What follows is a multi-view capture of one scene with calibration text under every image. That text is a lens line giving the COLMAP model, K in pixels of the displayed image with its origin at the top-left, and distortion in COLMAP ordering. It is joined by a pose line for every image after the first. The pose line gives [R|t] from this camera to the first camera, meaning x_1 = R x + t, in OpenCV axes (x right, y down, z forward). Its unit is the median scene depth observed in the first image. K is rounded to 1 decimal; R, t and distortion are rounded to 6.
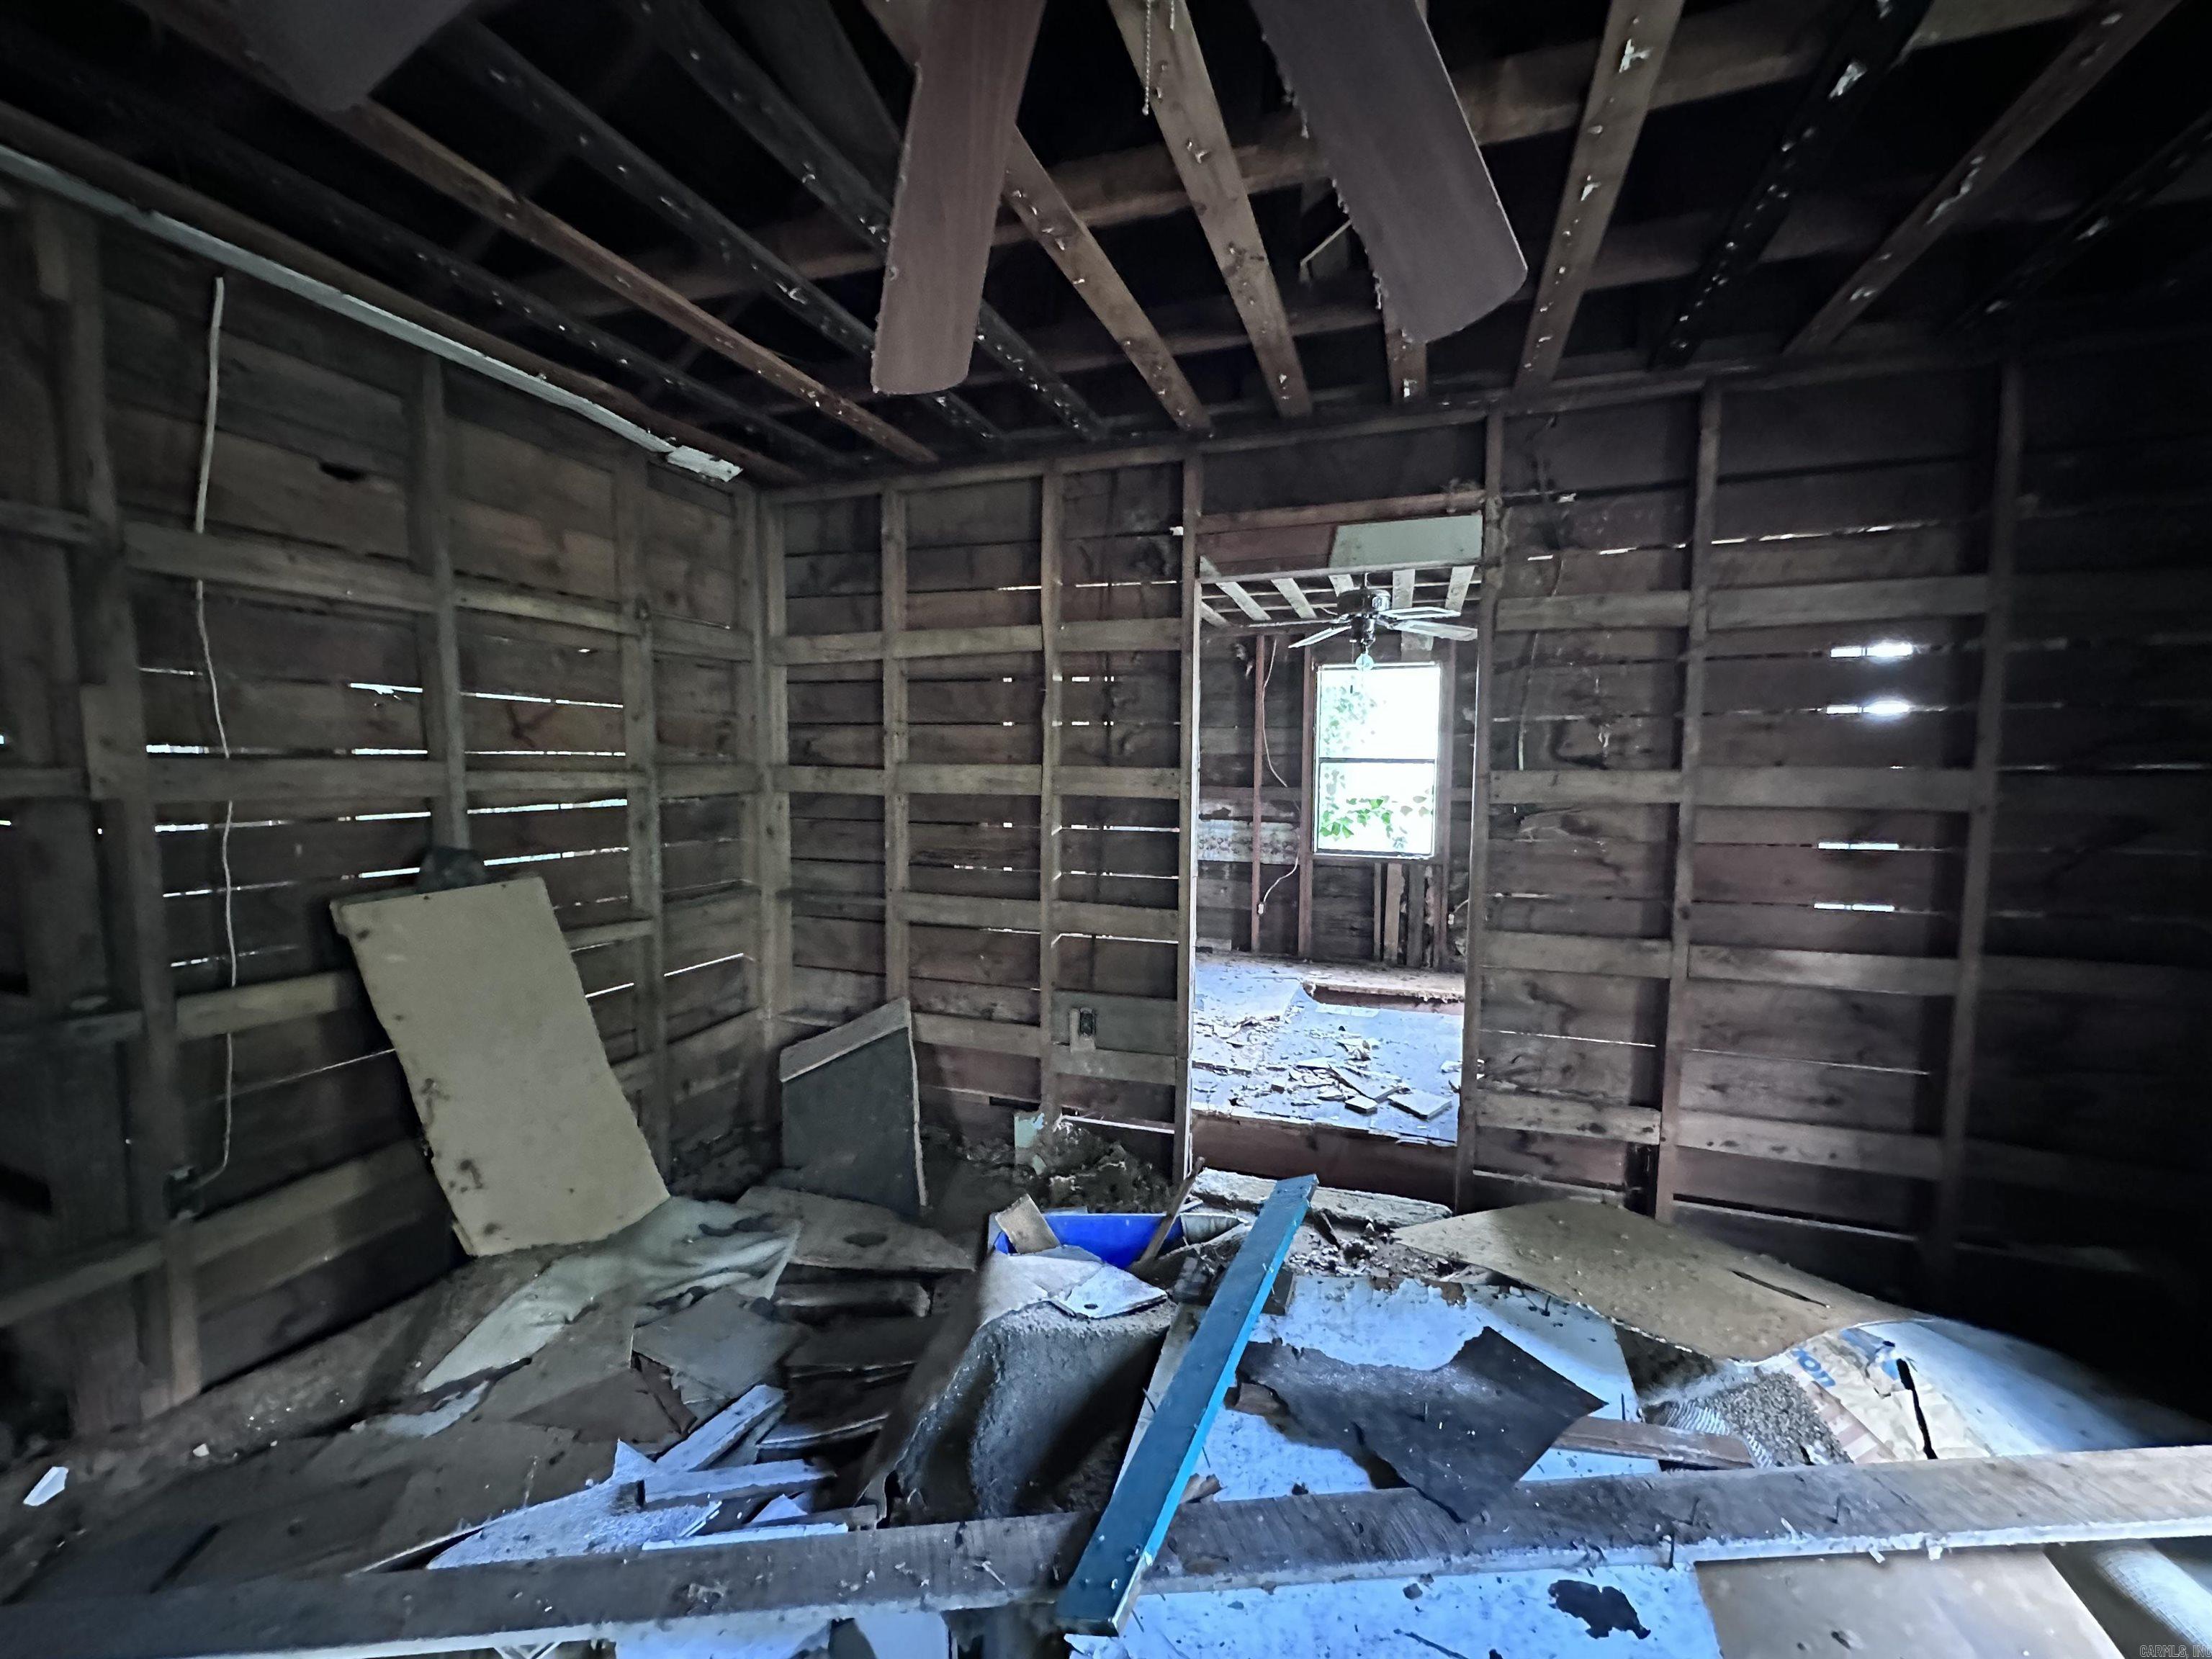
lens RADIAL K [[885.5, 0, 1106.4], [0, 885.5, 828.4], [0, 0, 1]] dist [-0.002814, 0.000690]
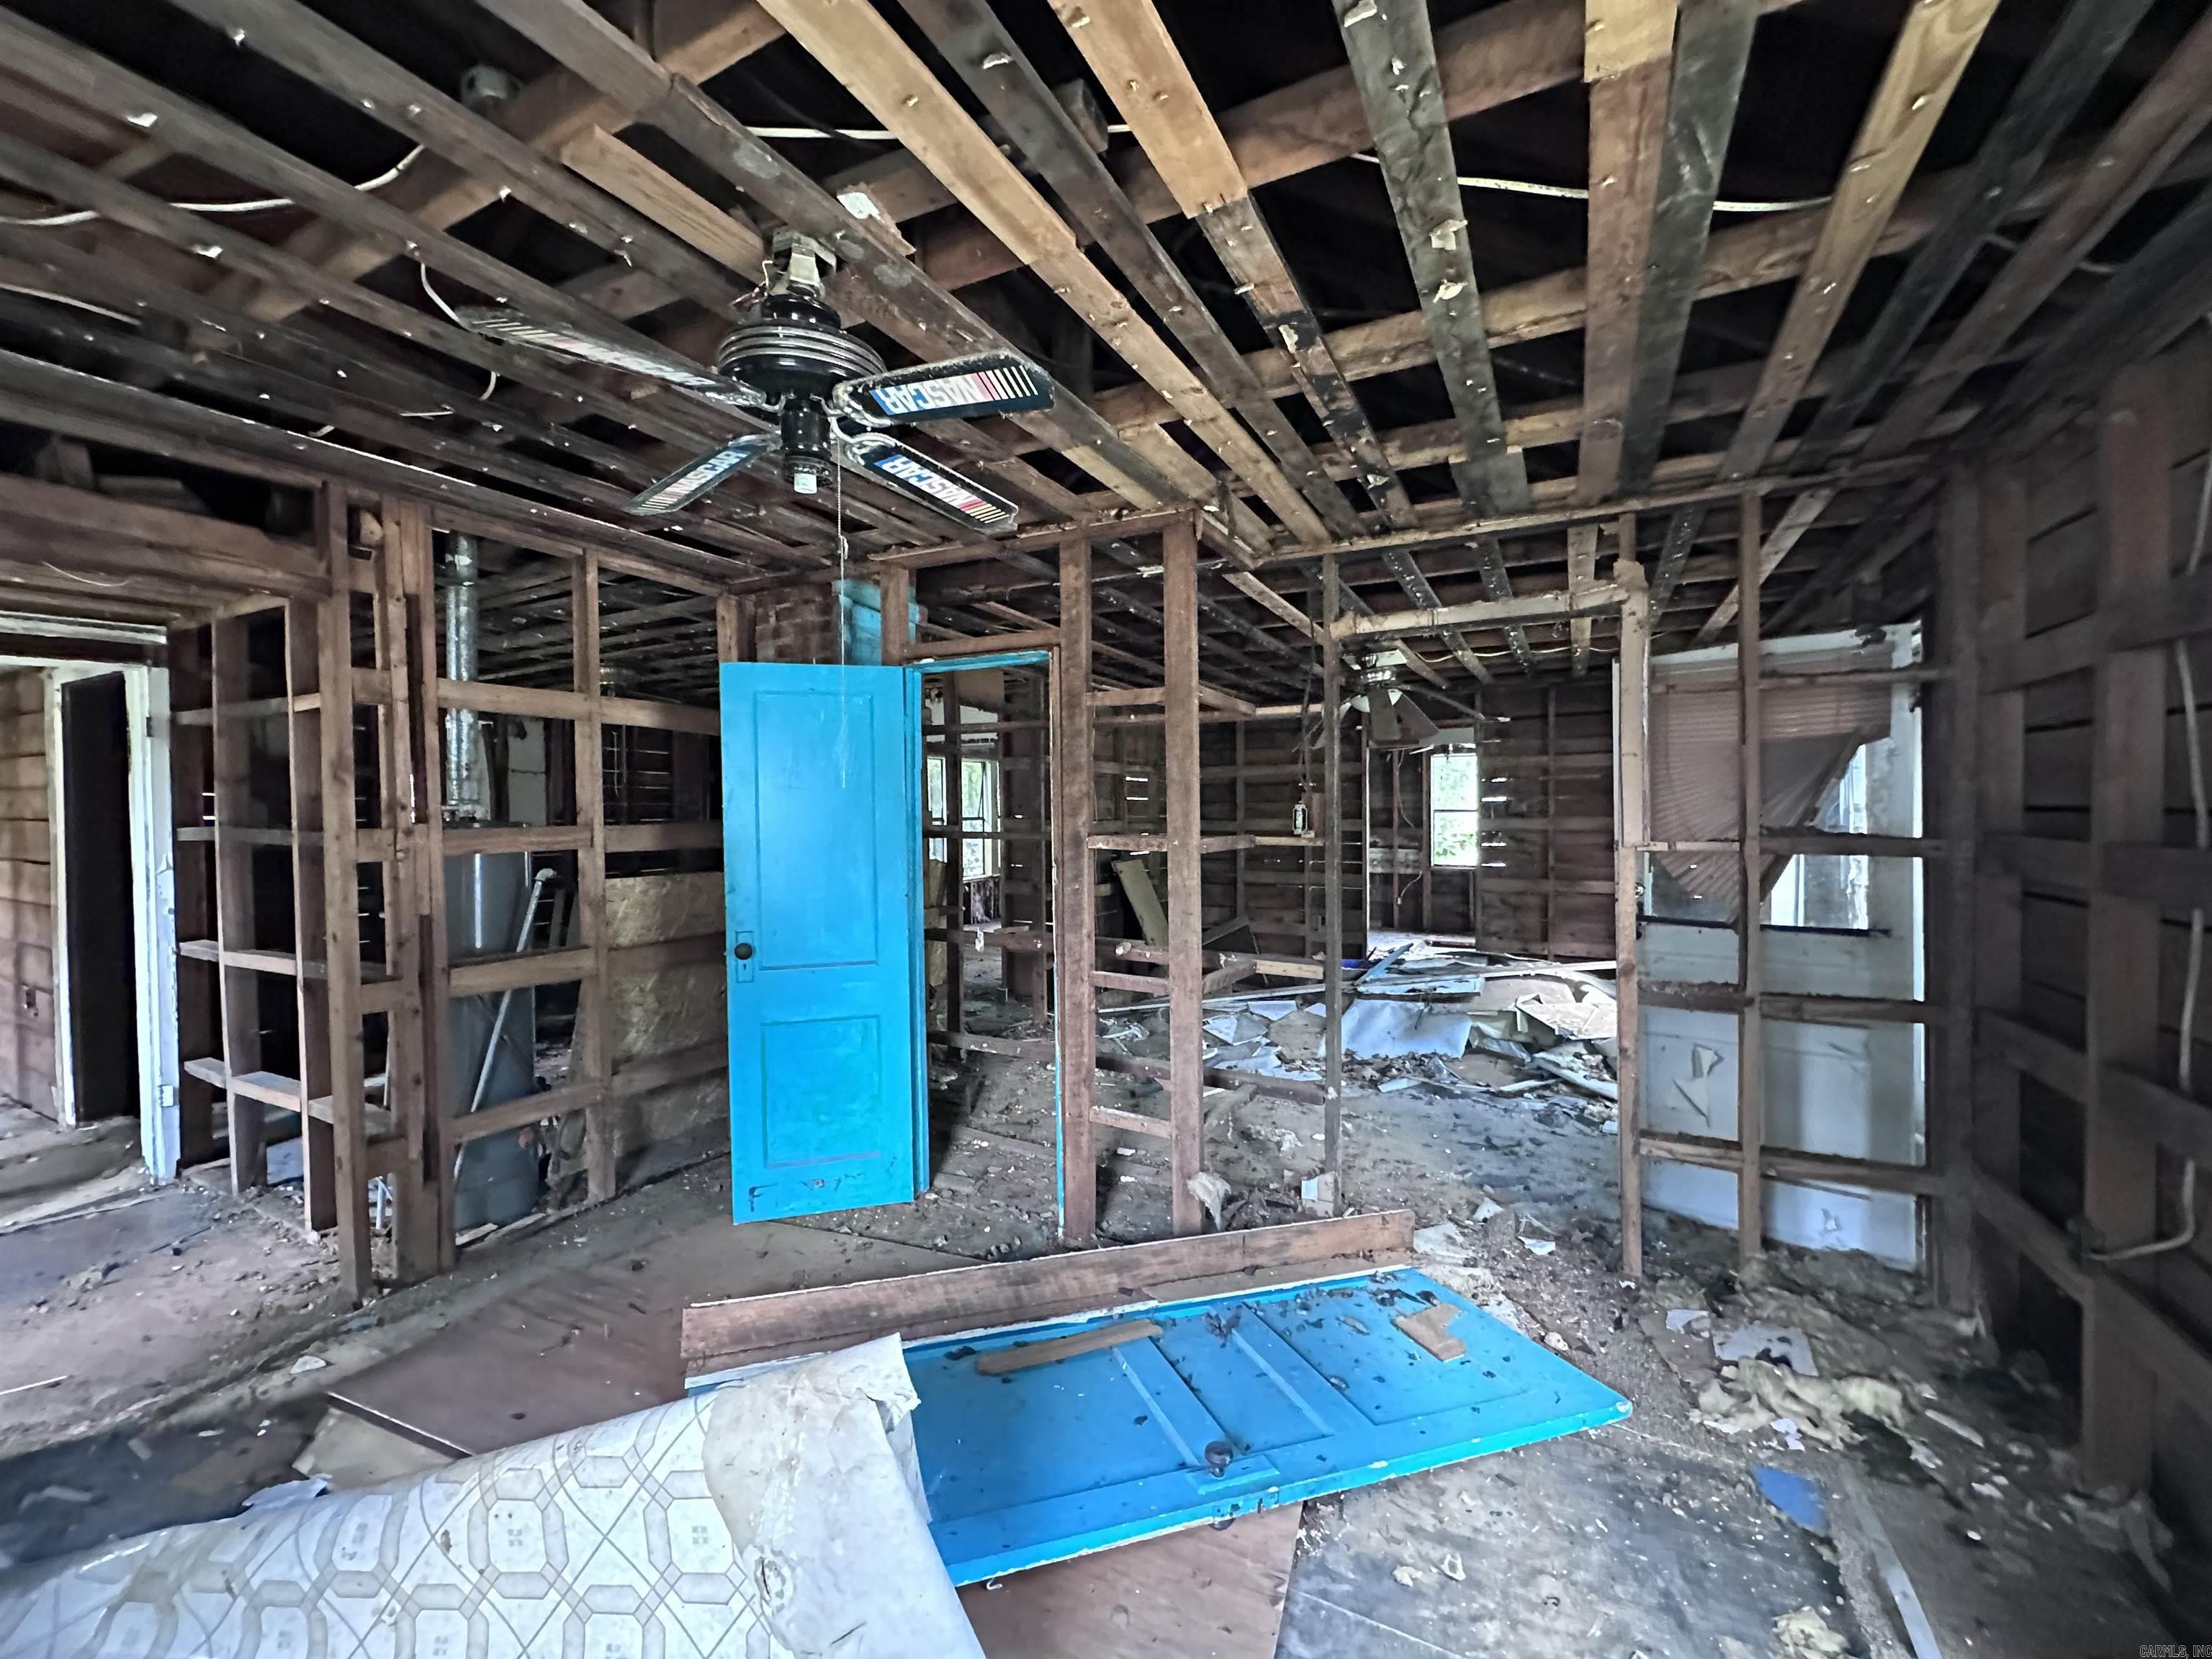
lens RADIAL K [[878.6, 0, 1106.0], [0, 878.6, 829.5], [0, 0, 1]] dist [-0.002824, 0.000739]
pose [[0.987908, -0.010222, -0.154703, -0.115041], [0.002261, 0.998668, -0.051553, 0.041841], [0.155024, 0.050580, 0.986615, -0.734867]]
